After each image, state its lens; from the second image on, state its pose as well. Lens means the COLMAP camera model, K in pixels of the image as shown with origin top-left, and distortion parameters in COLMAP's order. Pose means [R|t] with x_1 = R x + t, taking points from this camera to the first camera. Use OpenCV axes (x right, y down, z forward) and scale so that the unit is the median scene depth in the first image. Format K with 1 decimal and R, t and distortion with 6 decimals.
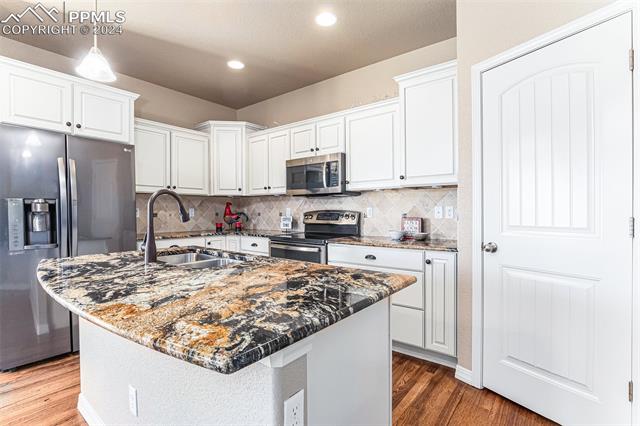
lens RADIAL K [[308.6, 0, 325.6], [0, 308.6, 211.8], [0, 0, 1]] dist [-0.014146, 0.000430]
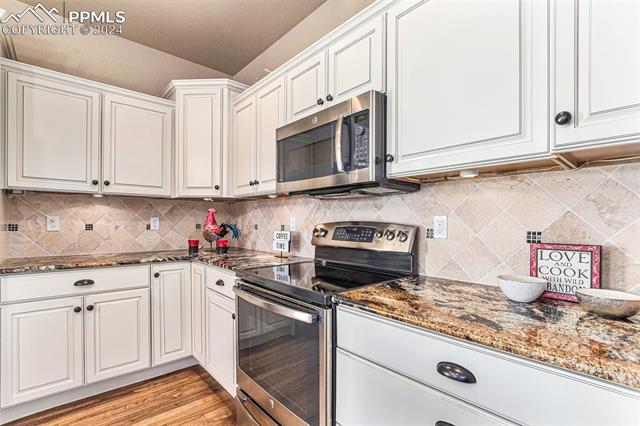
lens RADIAL K [[308.6, 0, 321.0], [0, 308.6, 223.1], [0, 0, 1]] dist [-0.014146, 0.000430]
pose [[0.983524, 0.009318, -0.180538, 0.048028], [-0.009565, 0.999954, -0.000499, -0.002188], [0.180525, 0.002217, 0.983568, 0.490430]]
